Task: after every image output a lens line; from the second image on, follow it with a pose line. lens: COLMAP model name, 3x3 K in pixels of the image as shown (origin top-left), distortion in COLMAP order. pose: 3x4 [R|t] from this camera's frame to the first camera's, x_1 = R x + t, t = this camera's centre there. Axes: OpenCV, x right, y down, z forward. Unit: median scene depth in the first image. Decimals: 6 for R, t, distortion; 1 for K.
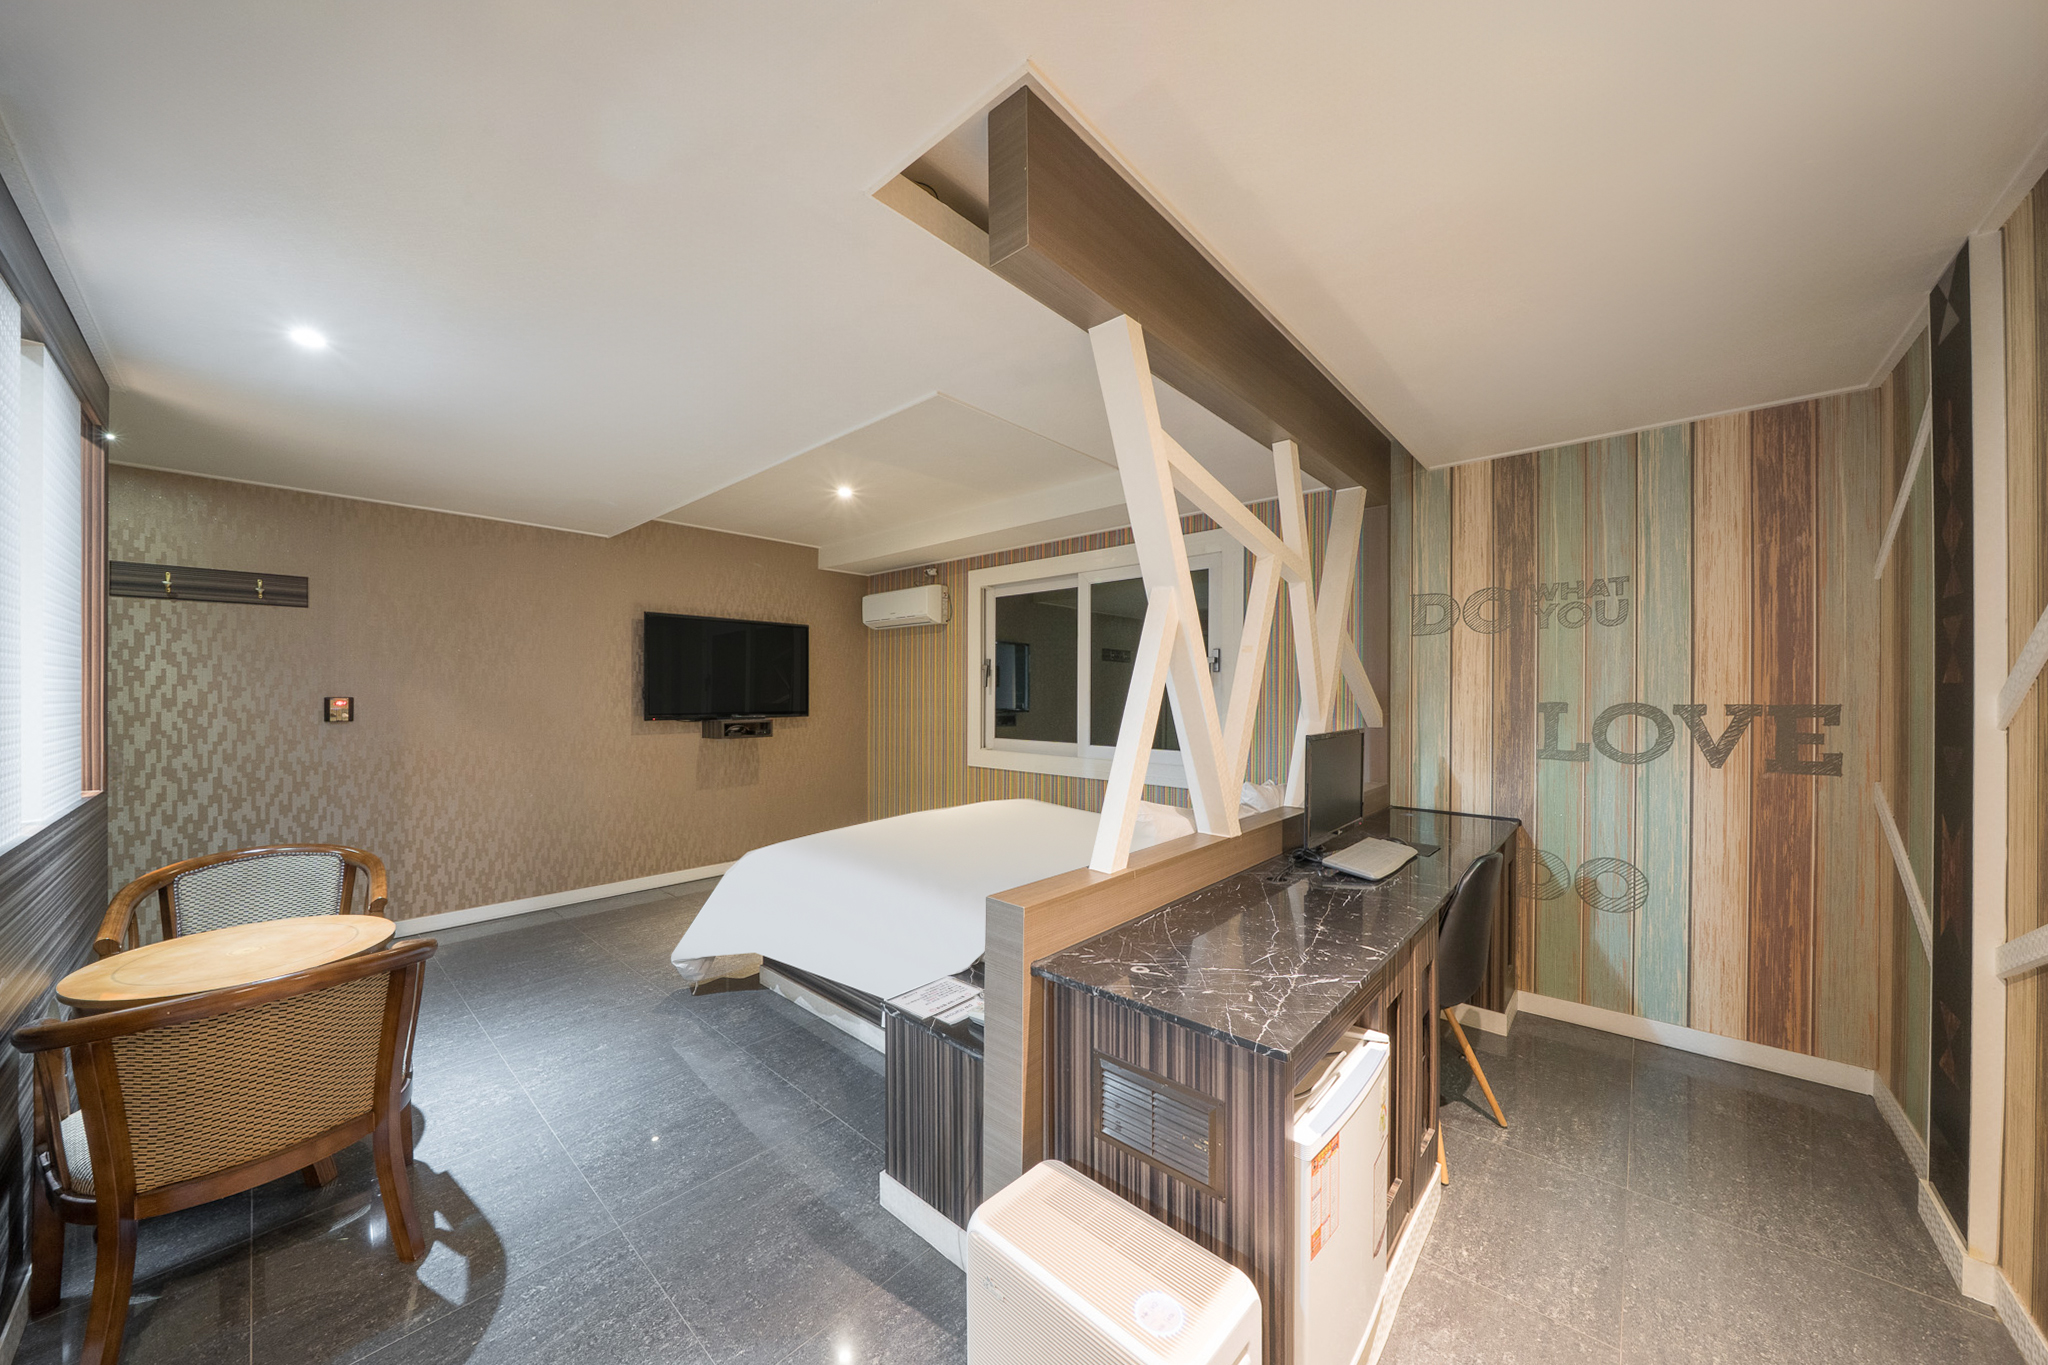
lens RADIAL K [[700.1, 0, 1032.8], [0, 700.1, 692.6], [0, 0, 1]] dist [-0.002243, -0.000031]
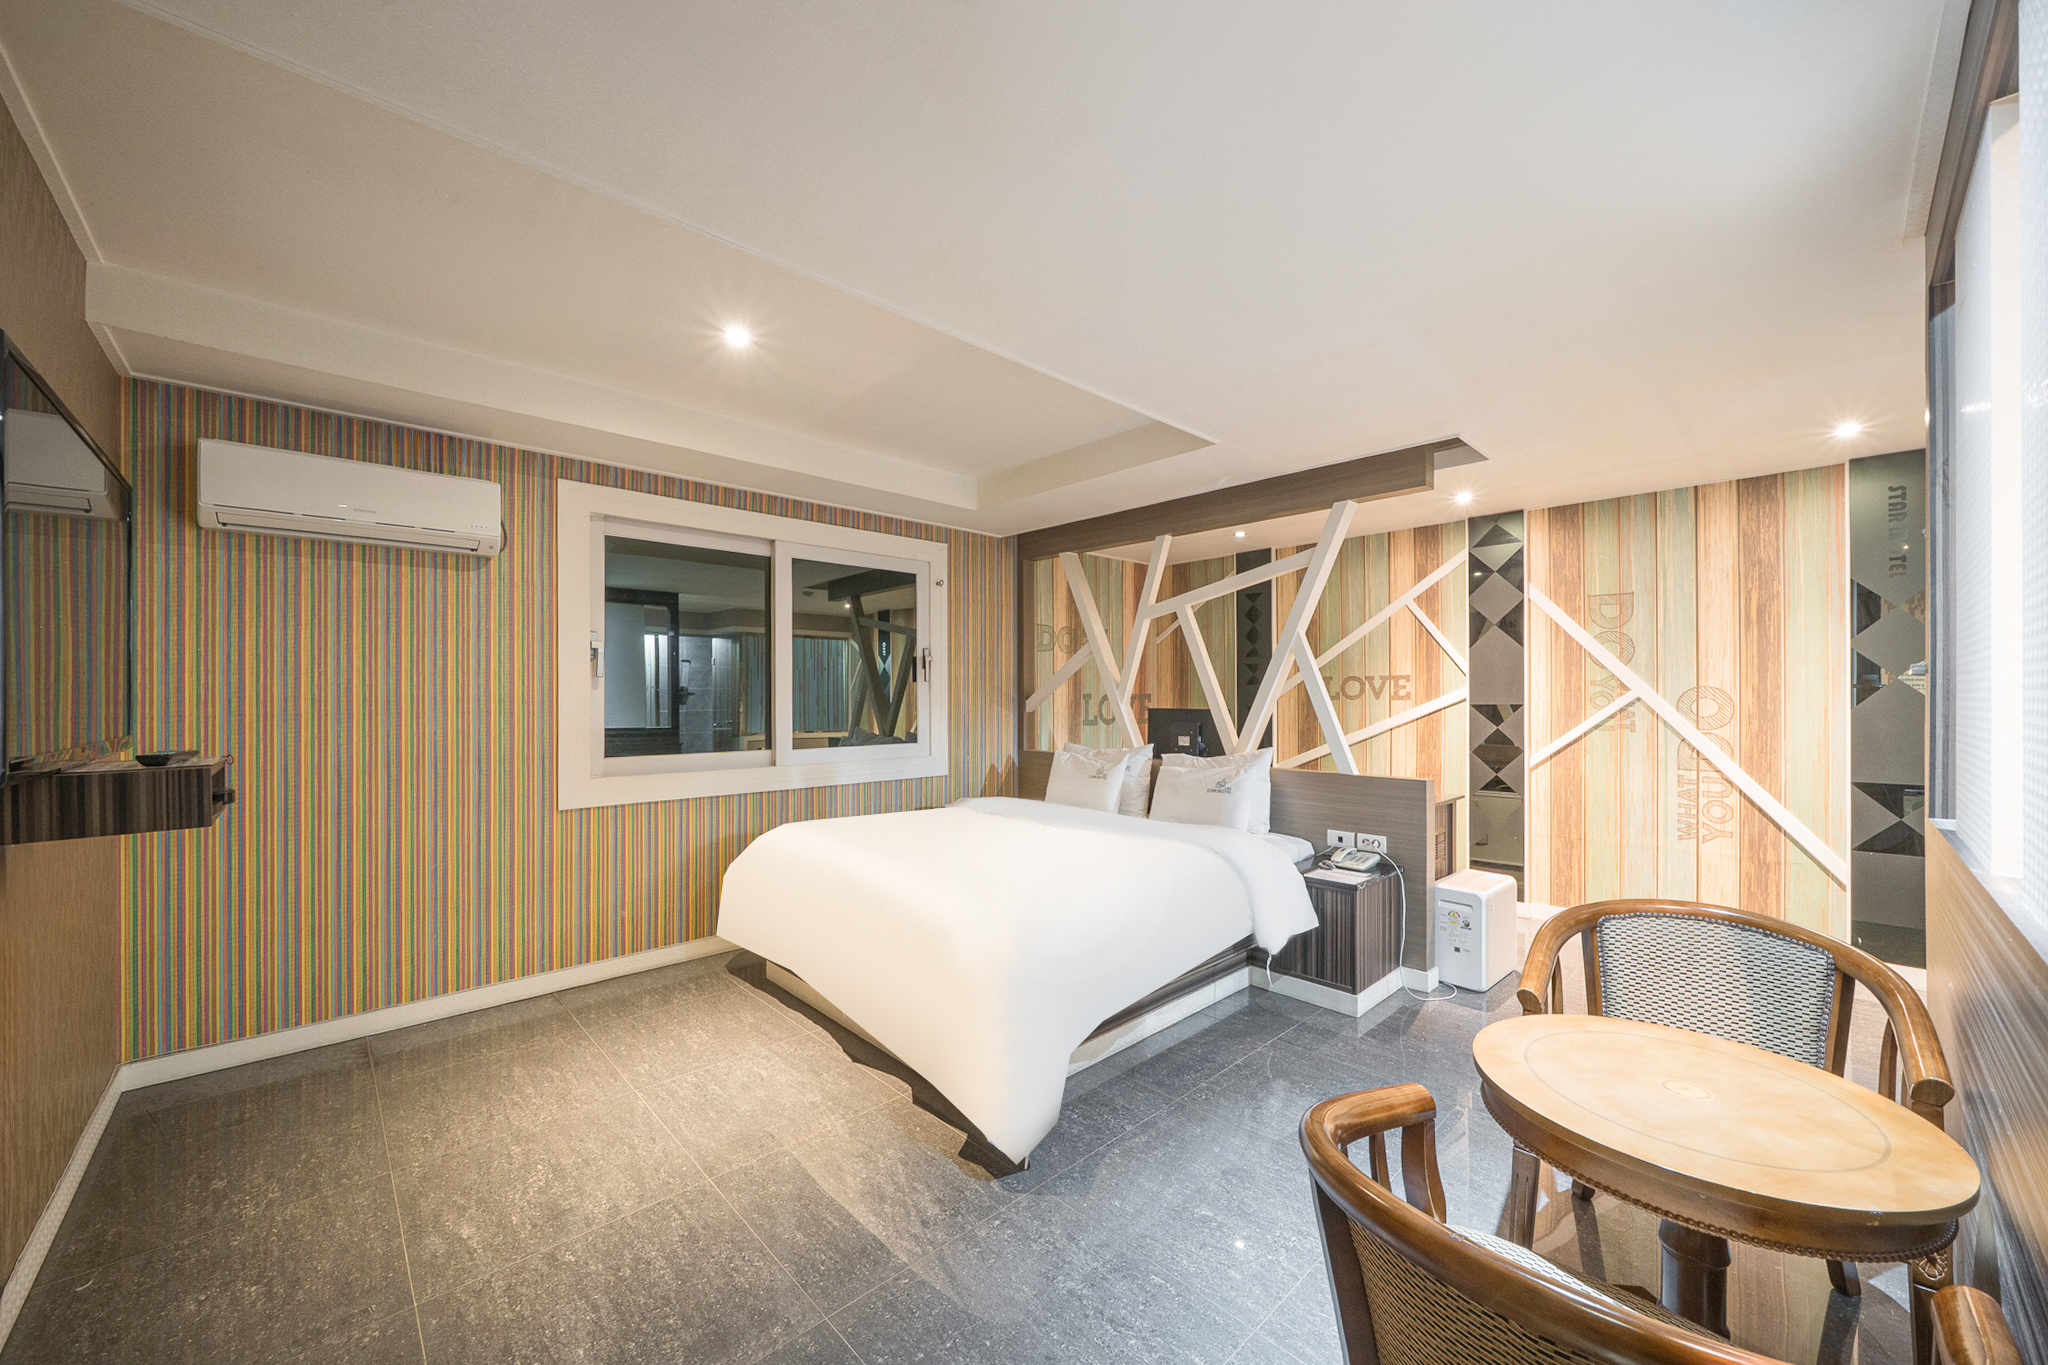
lens RADIAL K [[737.1, 0, 1022.8], [0, 737.1, 689.6], [0, 0, 1]] dist [-0.005059, -0.000467]
pose [[0.098488, 0.009150, 0.995096, -0.868252], [0.005223, 0.999939, -0.009712, 0.015268], [-0.995124, 0.006154, 0.098435, 0.718764]]
